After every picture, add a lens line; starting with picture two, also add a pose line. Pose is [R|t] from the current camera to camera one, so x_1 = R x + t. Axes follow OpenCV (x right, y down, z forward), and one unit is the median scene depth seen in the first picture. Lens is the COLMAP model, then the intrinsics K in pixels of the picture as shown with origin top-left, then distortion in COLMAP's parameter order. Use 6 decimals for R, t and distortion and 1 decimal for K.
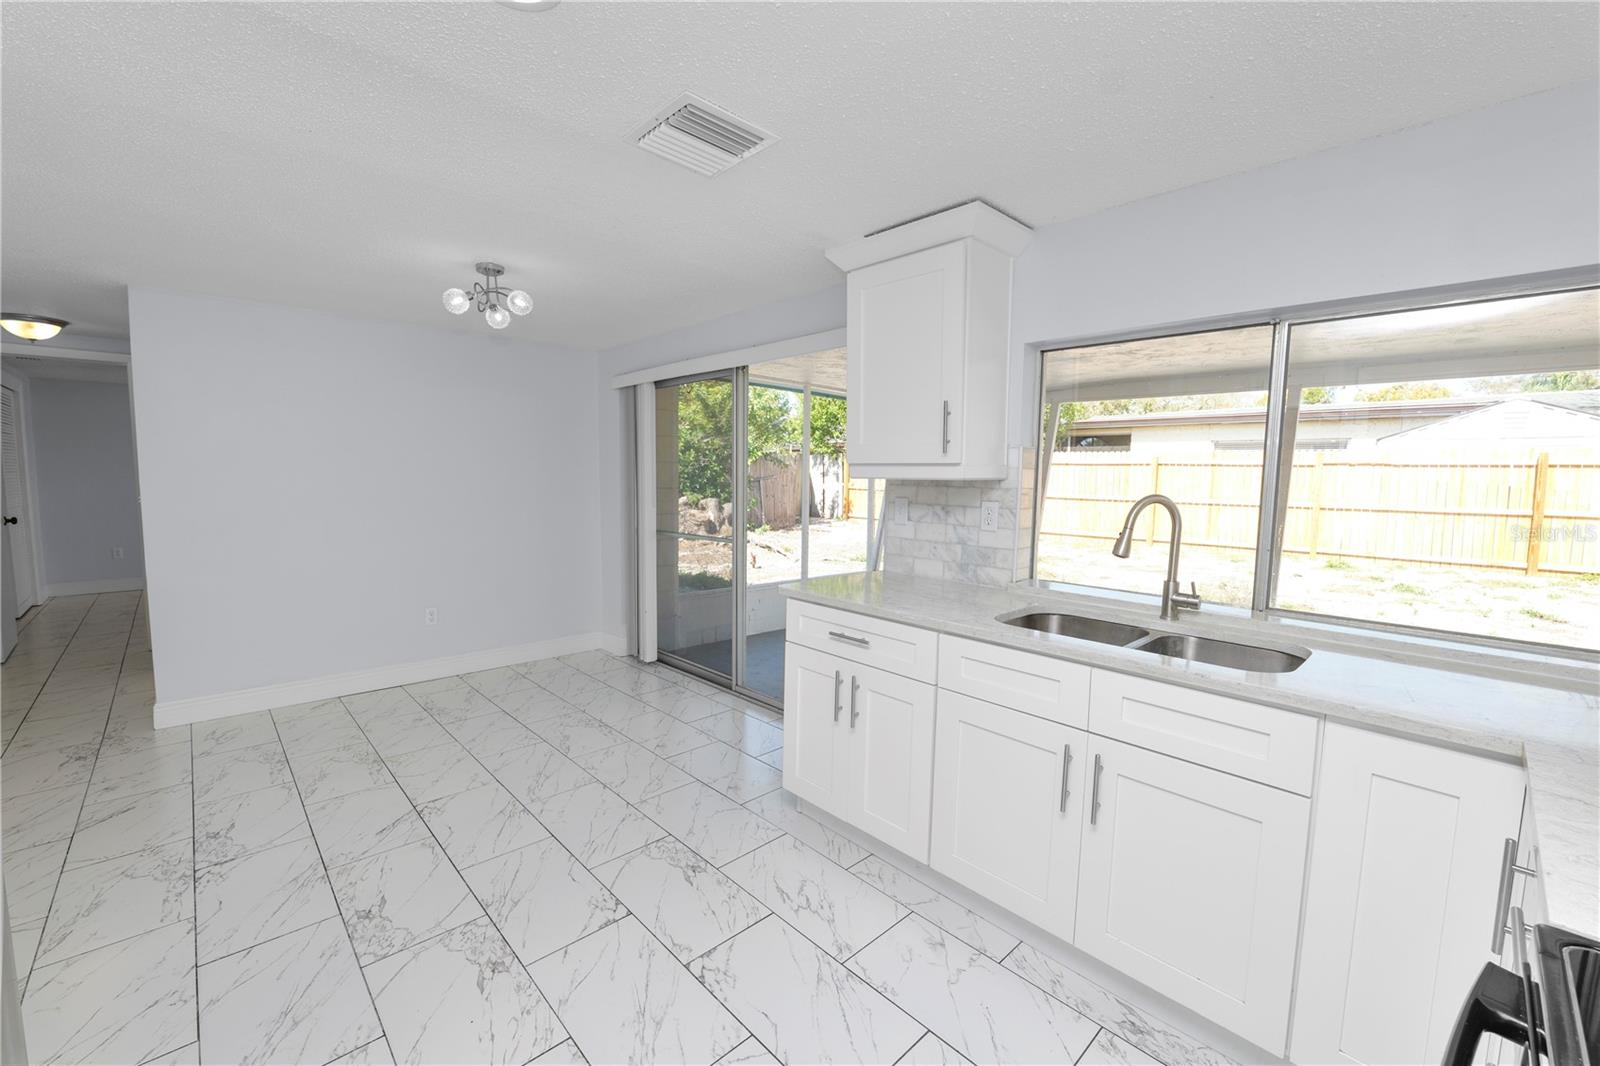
lens RADIAL K [[651.5, 0, 798.1], [0, 651.5, 528.5], [0, 0, 1]] dist [-0.013108, 0.000753]
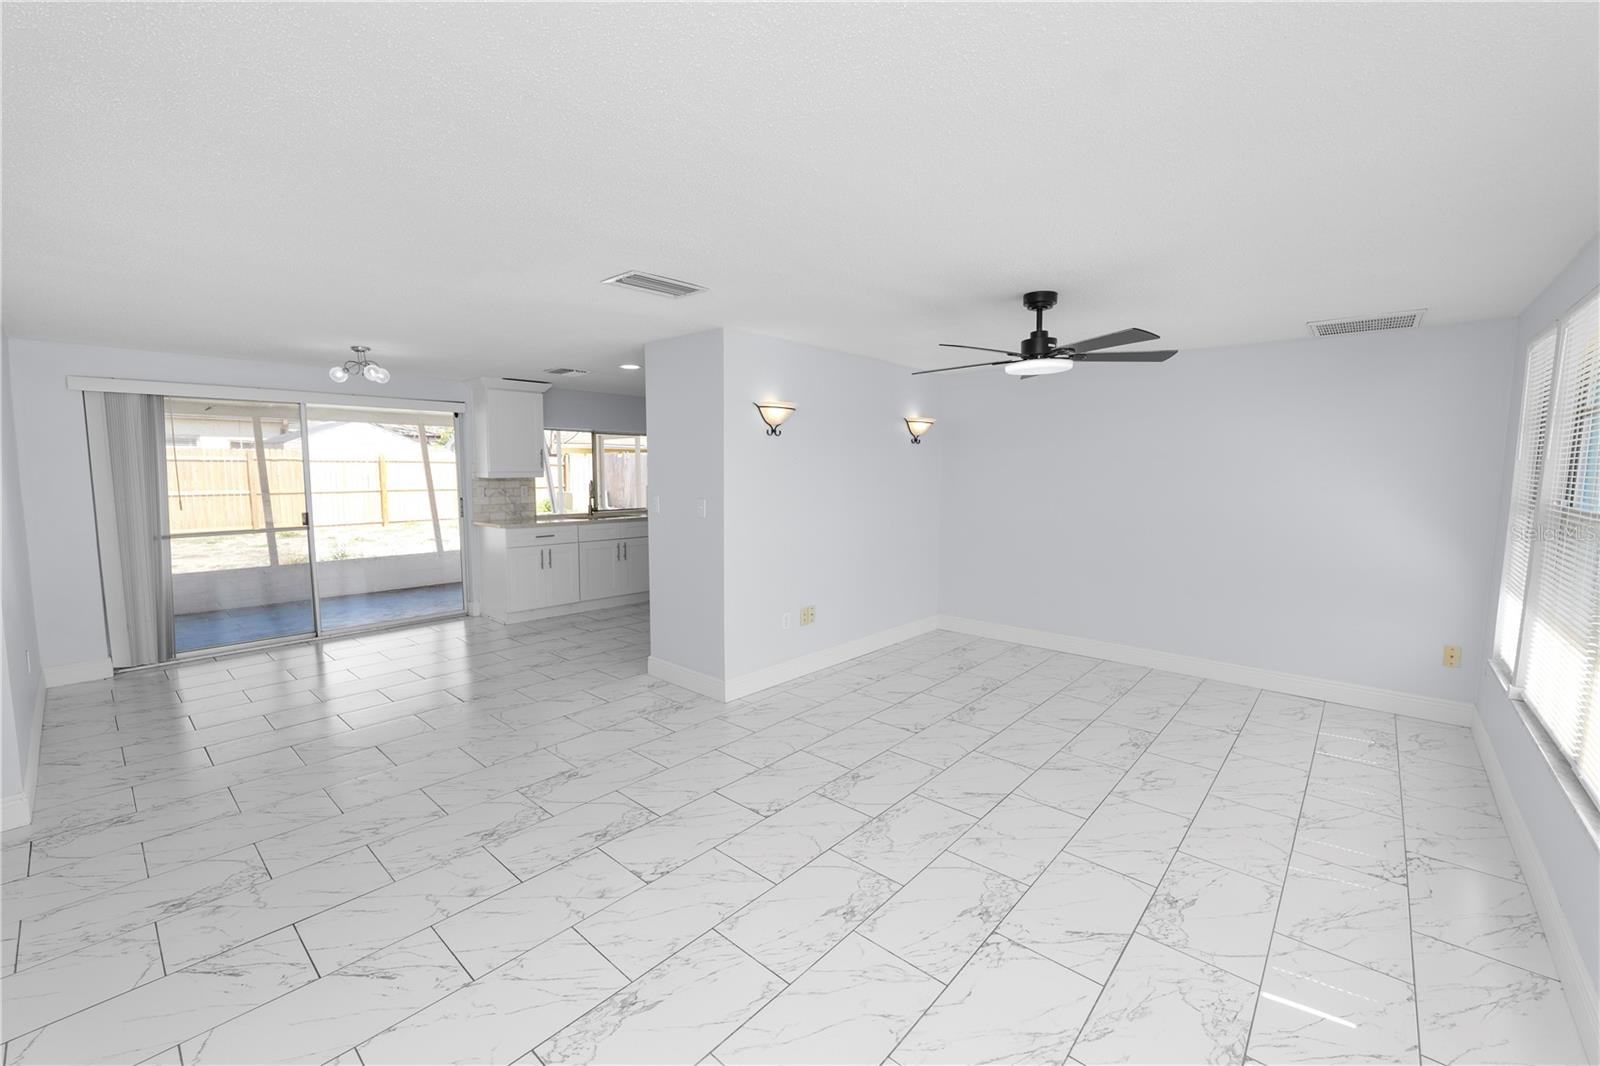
lens RADIAL K [[651.5, 0, 797.6], [0, 651.5, 530.0], [0, 0, 1]] dist [-0.013108, 0.000753]
pose [[-0.085056, -0.104645, 0.990866, -1.552440], [0.082219, 0.990341, 0.111648, -0.043091], [-0.992978, 0.090964, -0.075630, 0.088617]]
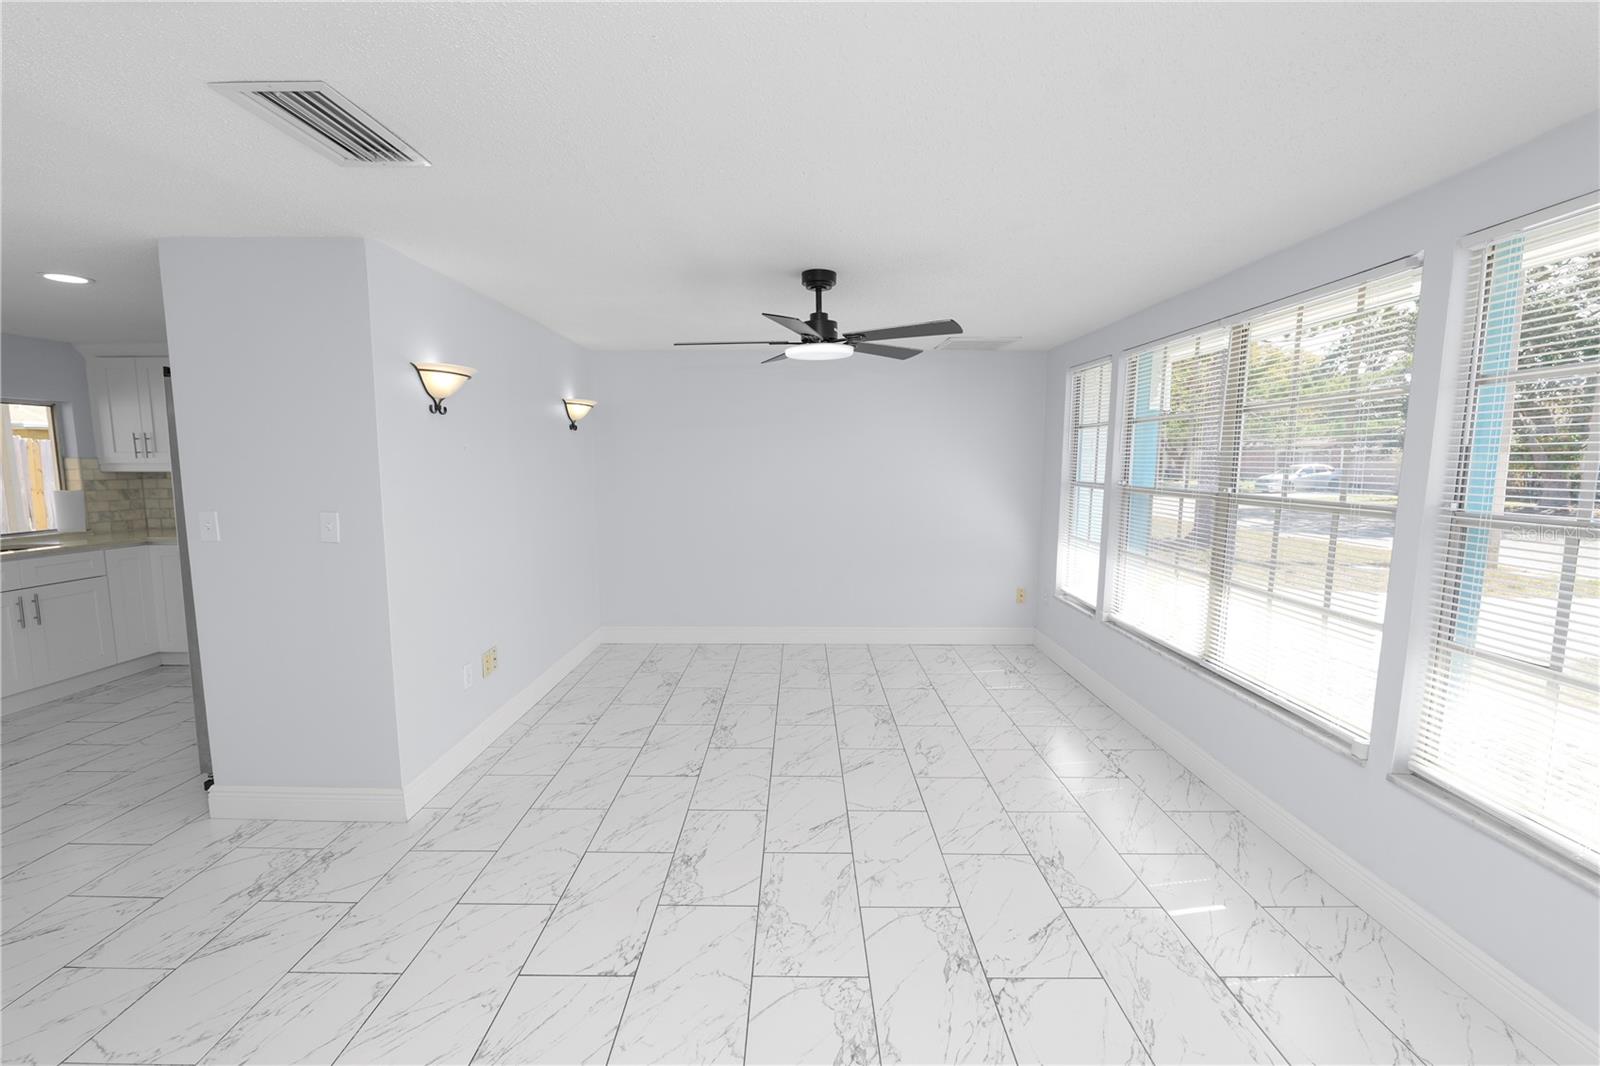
lens RADIAL K [[651.5, 0, 797.1], [0, 651.5, 530.3], [0, 0, 1]] dist [-0.013108, 0.000753]
pose [[-0.723619, -0.086202, 0.684795, -1.277463], [0.051783, 0.982593, 0.178408, -0.060889], [-0.688254, 0.164560, -0.706560, 0.292612]]
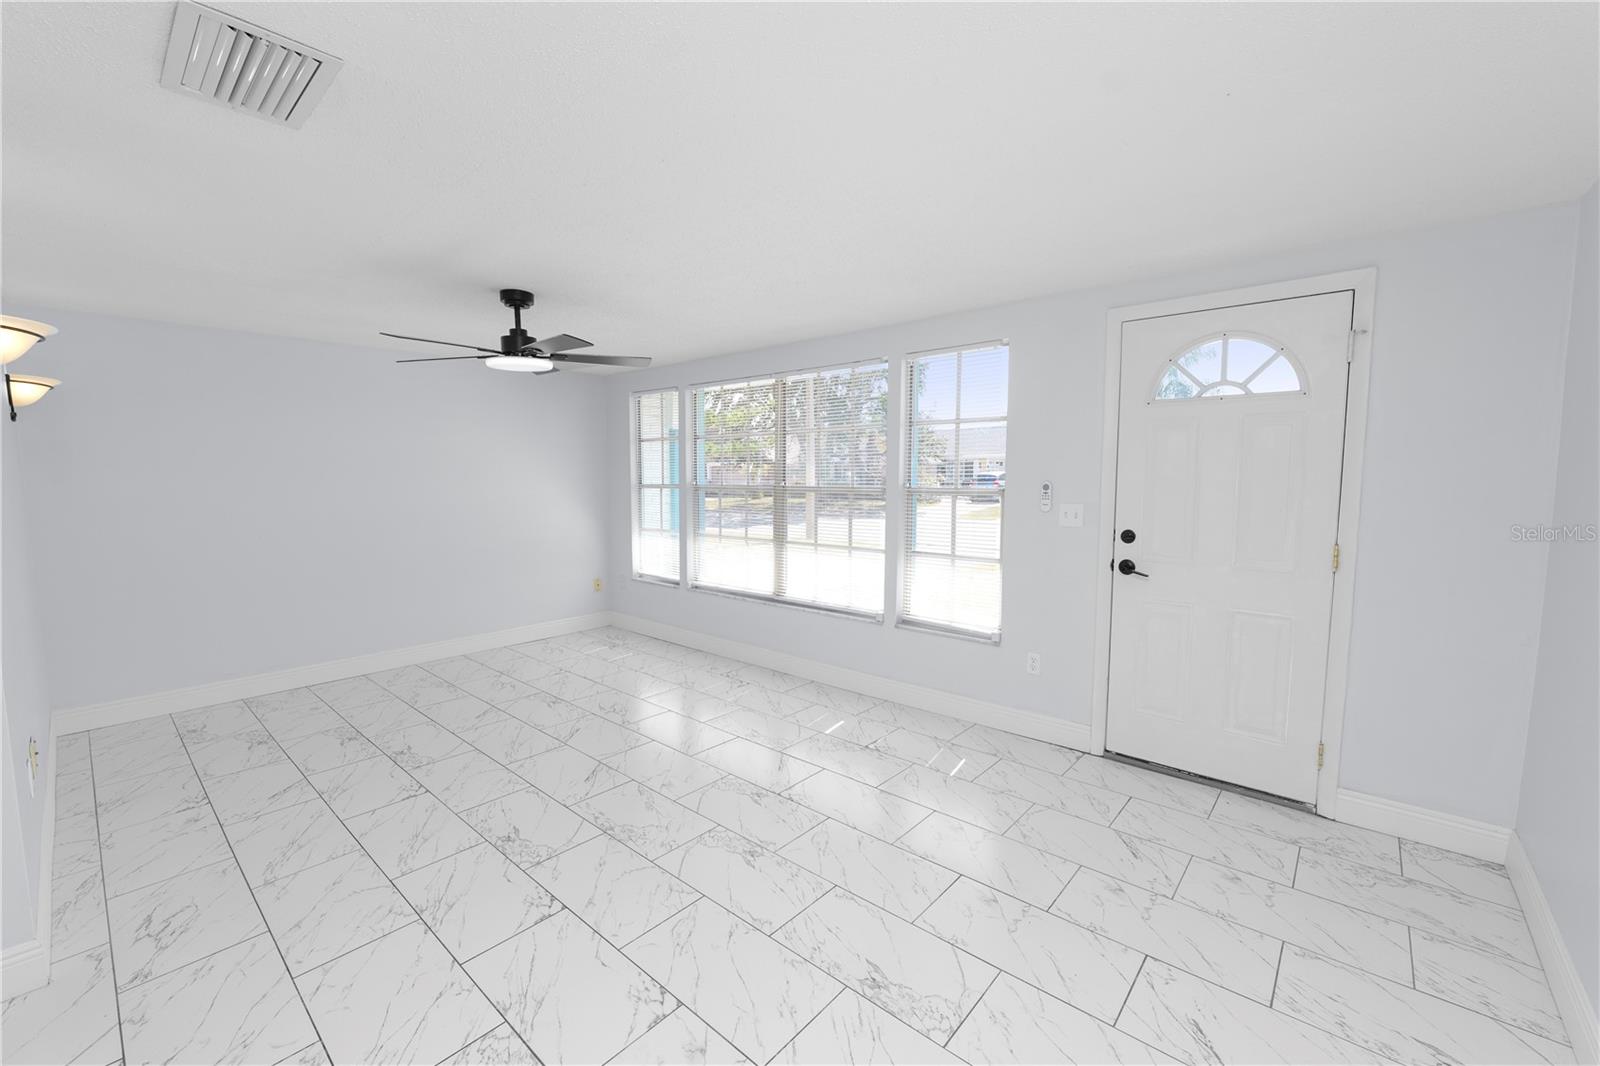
lens RADIAL K [[651.5, 0, 799.7], [0, 651.5, 529.0], [0, 0, 1]] dist [-0.013108, 0.000753]
pose [[-0.995347, 0.000804, -0.096348, -1.040814], [-0.015746, 0.985163, 0.170896, -0.068455], [0.095056, 0.171618, -0.980567, 0.583280]]
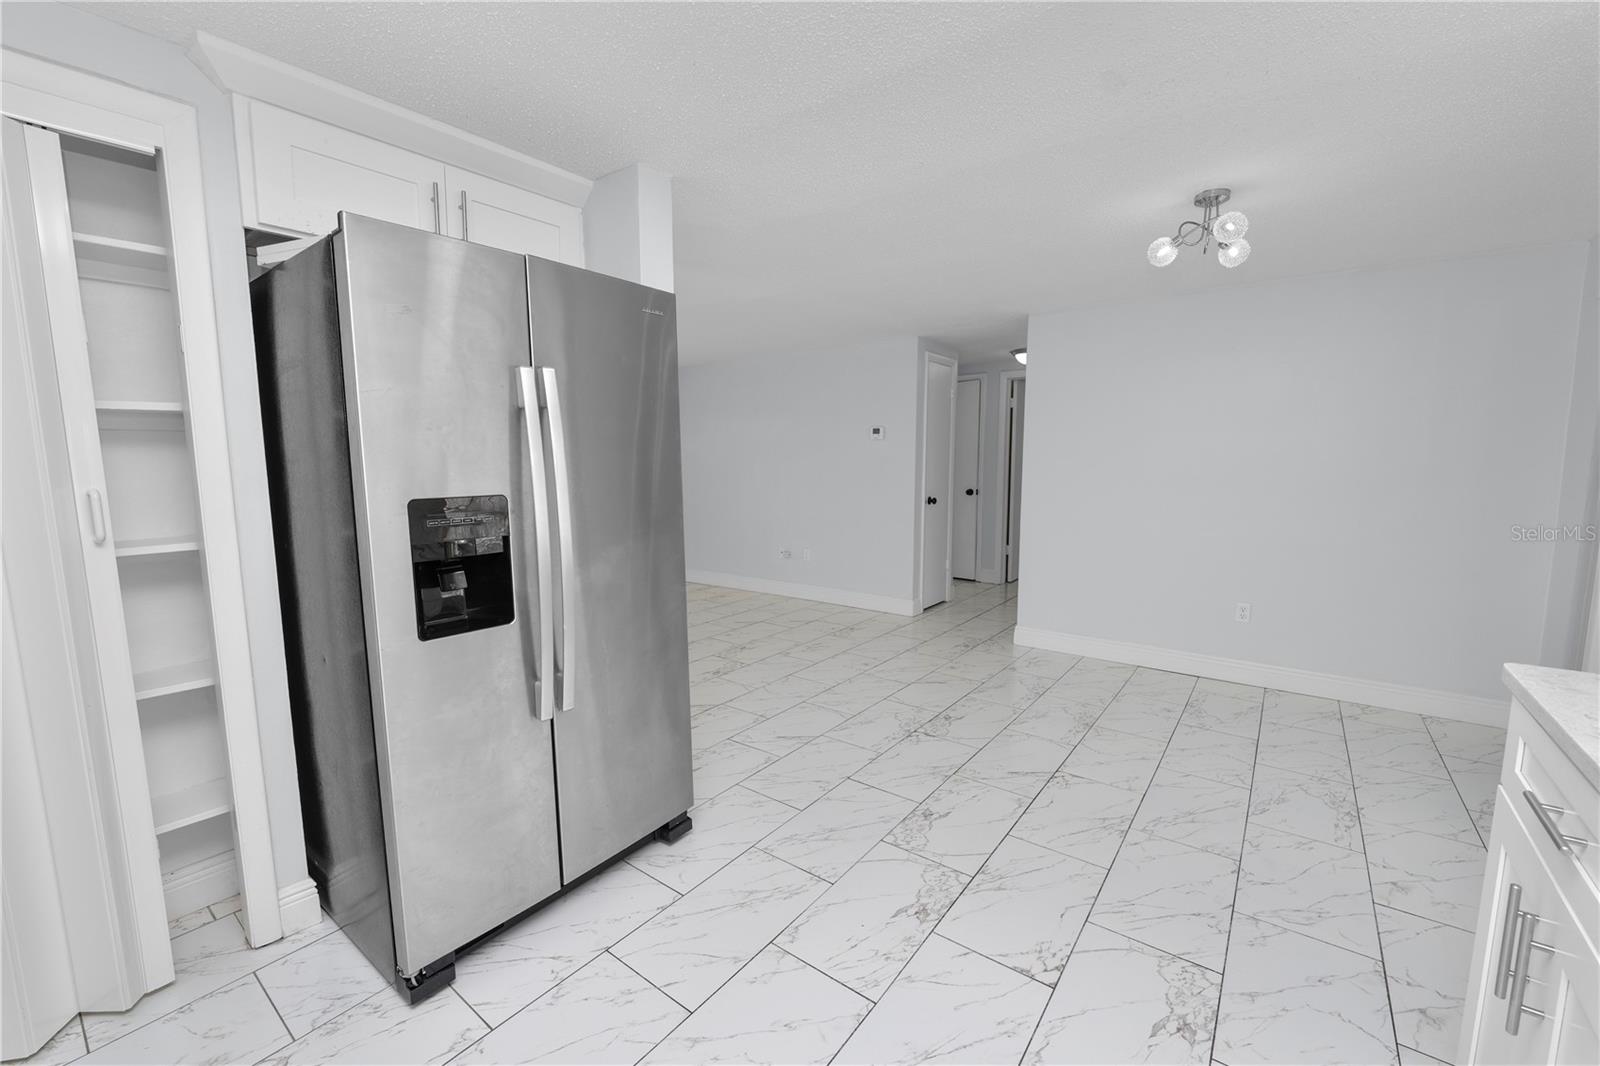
lens RADIAL K [[651.5, 0, 801.0], [0, 651.5, 534.2], [0, 0, 1]] dist [-0.013108, 0.000753]
pose [[0.160445, 0.101509, -0.981811, 0.215049], [-0.077055, 0.992950, 0.090069, -0.004920], [0.984033, 0.061203, 0.167135, 0.270403]]
